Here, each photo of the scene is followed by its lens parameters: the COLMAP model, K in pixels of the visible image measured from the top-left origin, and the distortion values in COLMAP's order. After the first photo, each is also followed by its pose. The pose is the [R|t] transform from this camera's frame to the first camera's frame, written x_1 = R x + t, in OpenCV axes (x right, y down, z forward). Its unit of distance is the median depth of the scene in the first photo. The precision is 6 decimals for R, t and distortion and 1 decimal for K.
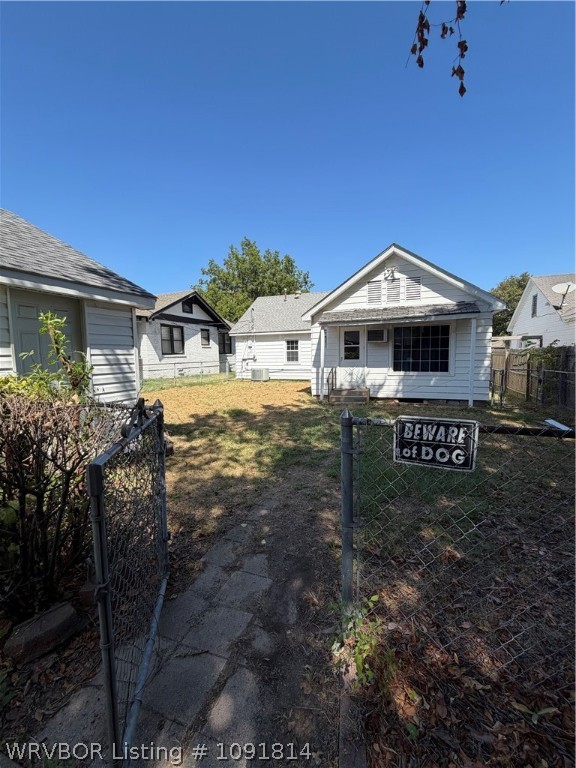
lens RADIAL K [[307.4, 0, 288.5], [0, 307.4, 379.8], [0, 0, 1]] dist [0.003108, 0.000274]
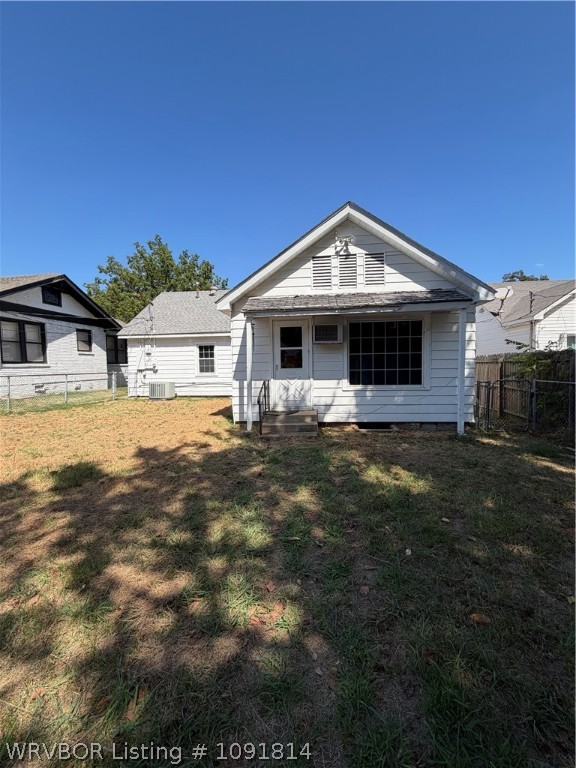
lens RADIAL K [[307.4, 0, 288.4], [0, 307.4, 381.6], [0, 0, 1]] dist [0.003108, 0.000274]
pose [[0.966856, -0.010331, 0.255114, 0.022351], [0.019421, 0.999262, -0.033140, -0.012331], [-0.254584, 0.036996, 0.966343, 0.316335]]
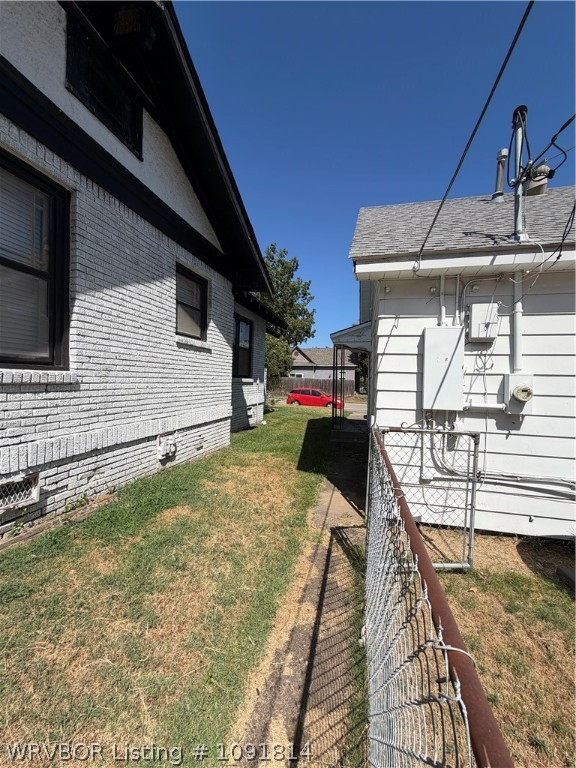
lens RADIAL K [[307.4, 0, 290.7], [0, 307.4, 380.4], [0, 0, 1]] dist [0.003108, 0.000274]
pose [[0.991562, 0.042153, 0.122592, -0.413346], [-0.031095, 0.995388, -0.090755, -0.112334], [-0.125852, 0.086177, 0.988299, 1.409837]]
